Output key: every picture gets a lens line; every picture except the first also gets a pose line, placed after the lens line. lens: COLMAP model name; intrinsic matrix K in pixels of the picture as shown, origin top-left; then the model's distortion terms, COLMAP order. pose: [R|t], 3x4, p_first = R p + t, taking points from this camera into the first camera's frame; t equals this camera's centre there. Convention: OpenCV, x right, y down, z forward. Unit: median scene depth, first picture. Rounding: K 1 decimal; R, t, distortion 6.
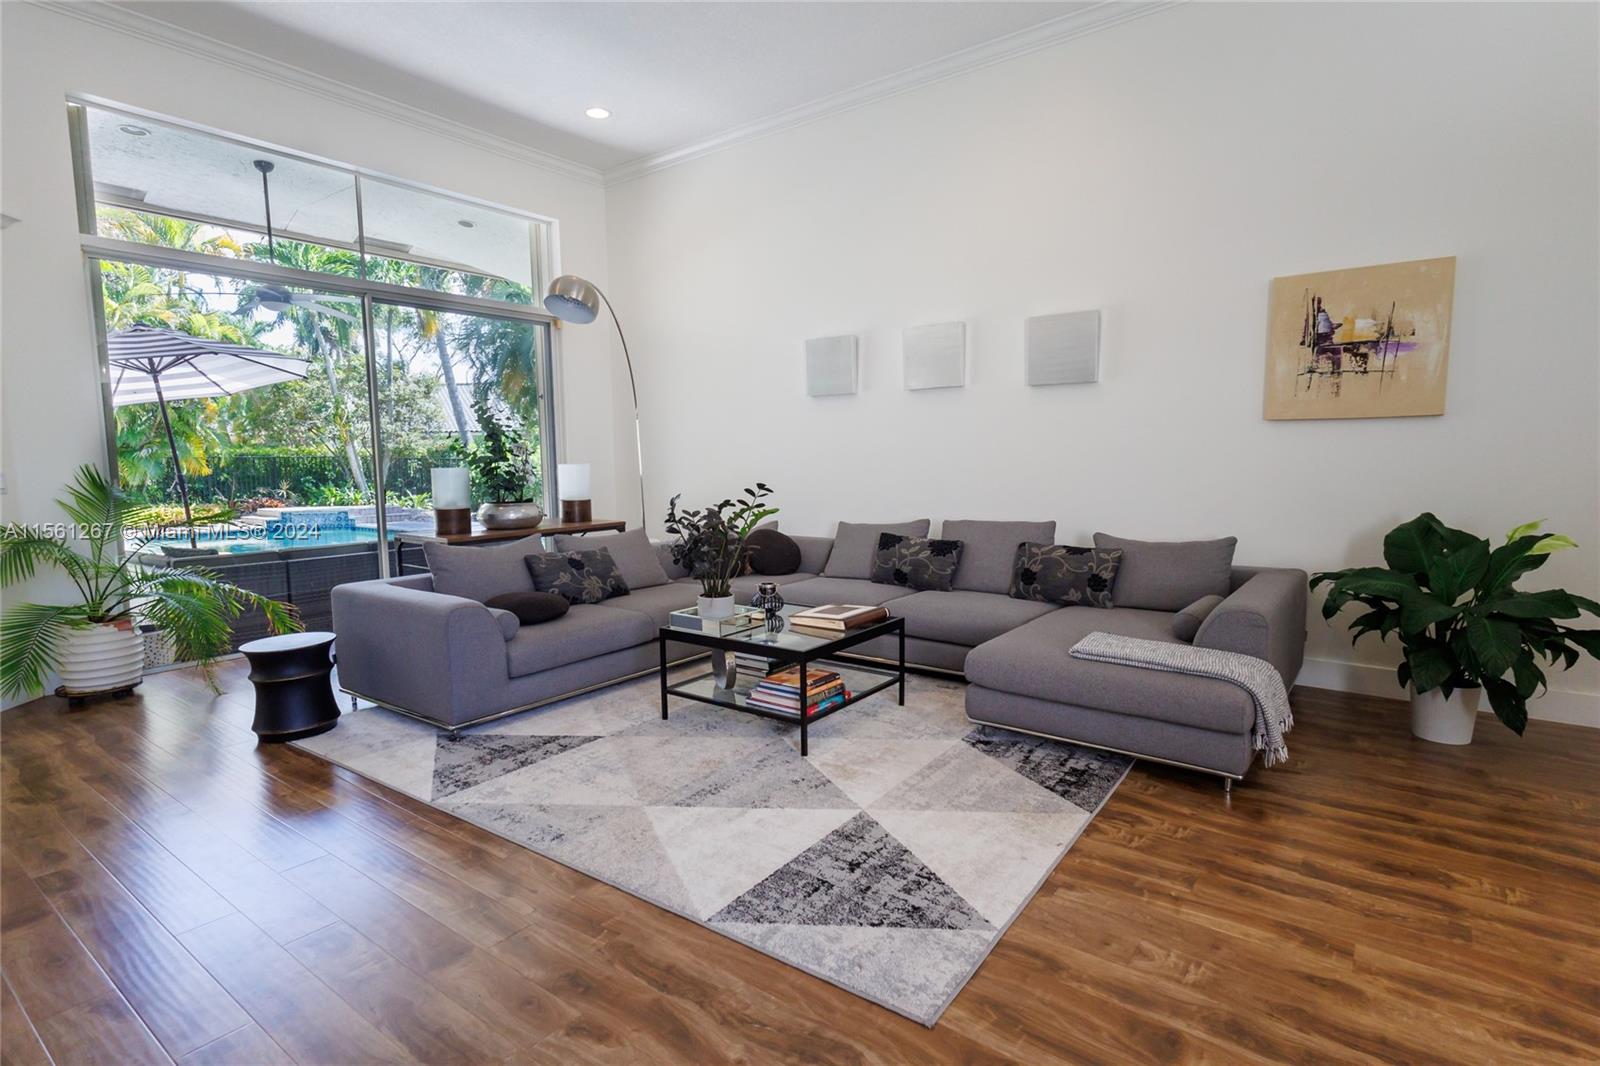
lens RADIAL K [[807.0, 0, 800.0], [0, 807.0, 533.0], [0, 0, 1]] dist [0.012441, -0.000960]
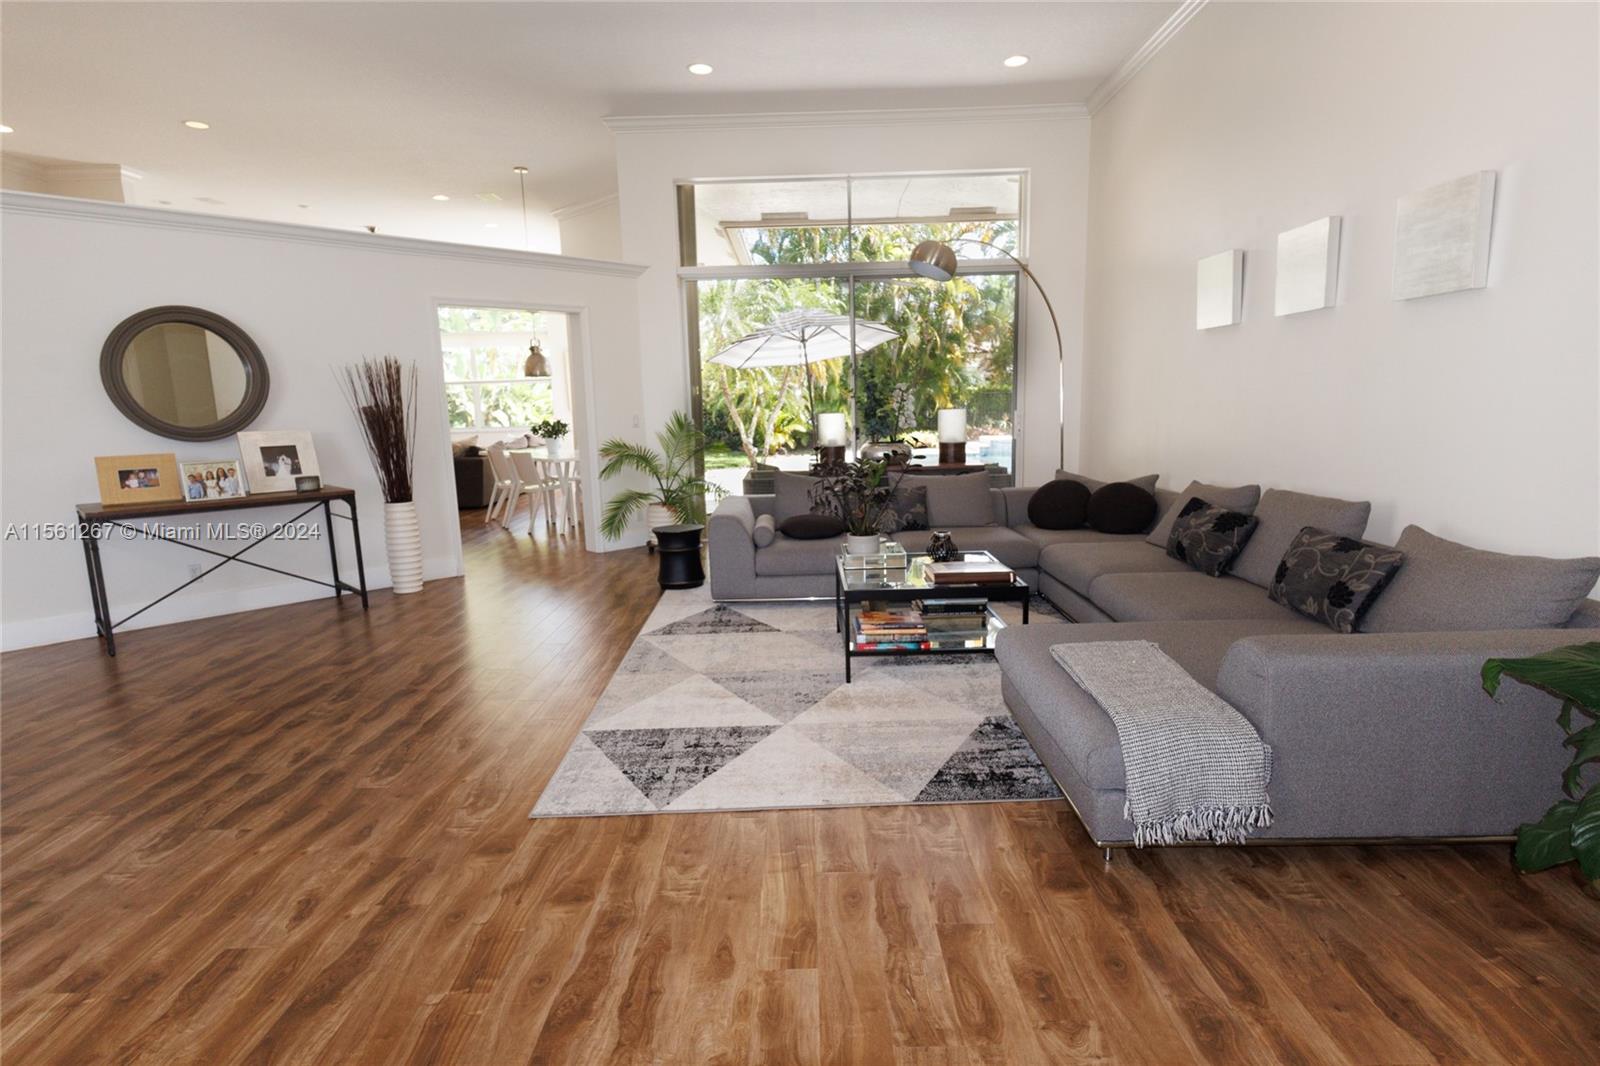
lens RADIAL K [[807.0, 0, 800.0], [0, 807.0, 533.0], [0, 0, 1]] dist [0.012441, -0.000960]
pose [[0.597819, 0.128455, -0.791272, 0.978461], [-0.058564, 0.991439, 0.116704, -0.069931], [0.799489, -0.023428, 0.600224, 0.322073]]
